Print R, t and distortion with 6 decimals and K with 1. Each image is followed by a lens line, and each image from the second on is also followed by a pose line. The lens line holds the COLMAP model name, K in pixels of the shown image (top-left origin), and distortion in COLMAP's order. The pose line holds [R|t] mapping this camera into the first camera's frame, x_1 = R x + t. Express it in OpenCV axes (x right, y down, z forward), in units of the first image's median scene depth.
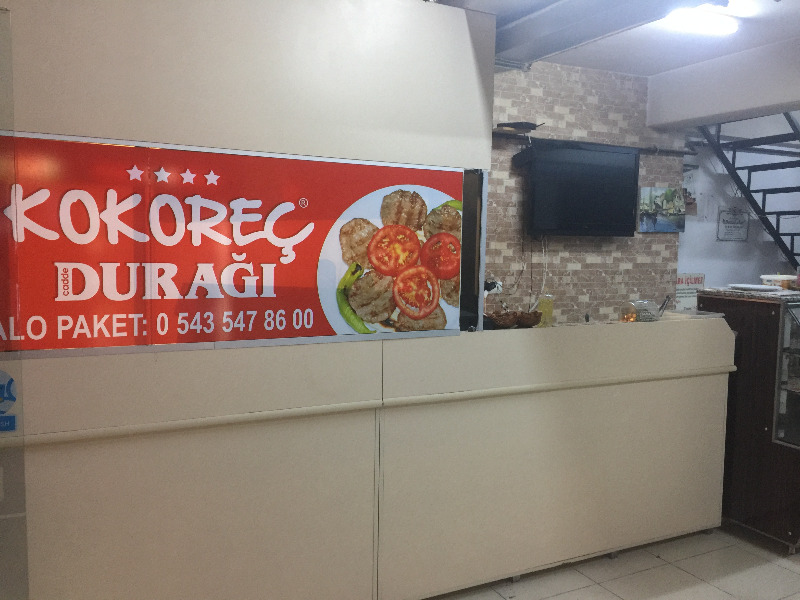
lens RADIAL K [[688.3, 0, 400.0], [0, 688.3, 300.0], [0, 0, 1]] dist [0.106880, -0.136437]
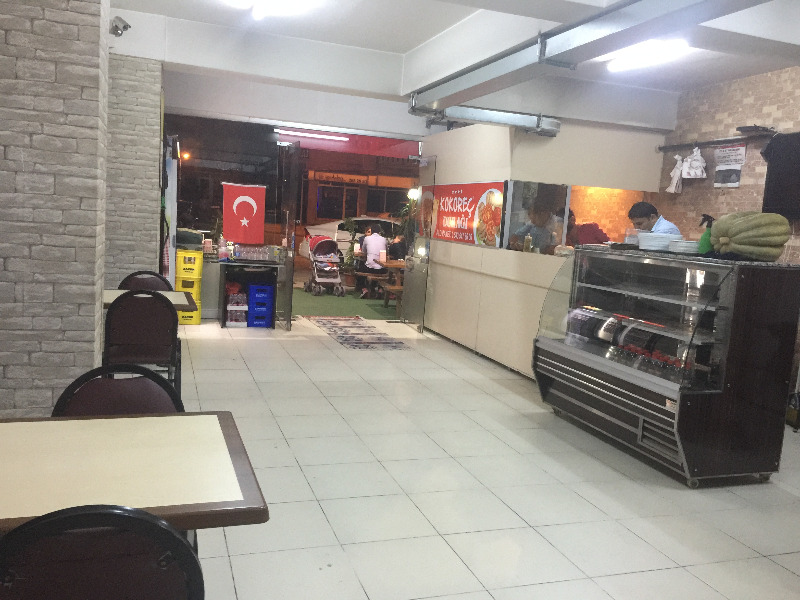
lens RADIAL K [[688.3, 0, 400.0], [0, 688.3, 300.0], [0, 0, 1]] dist [0.106880, -0.136437]
pose [[-0.150050, 0.087327, -0.984814, 2.525735], [-0.158378, 0.981105, 0.111129, 0.009762], [0.975911, 0.172647, -0.133384, 1.028087]]
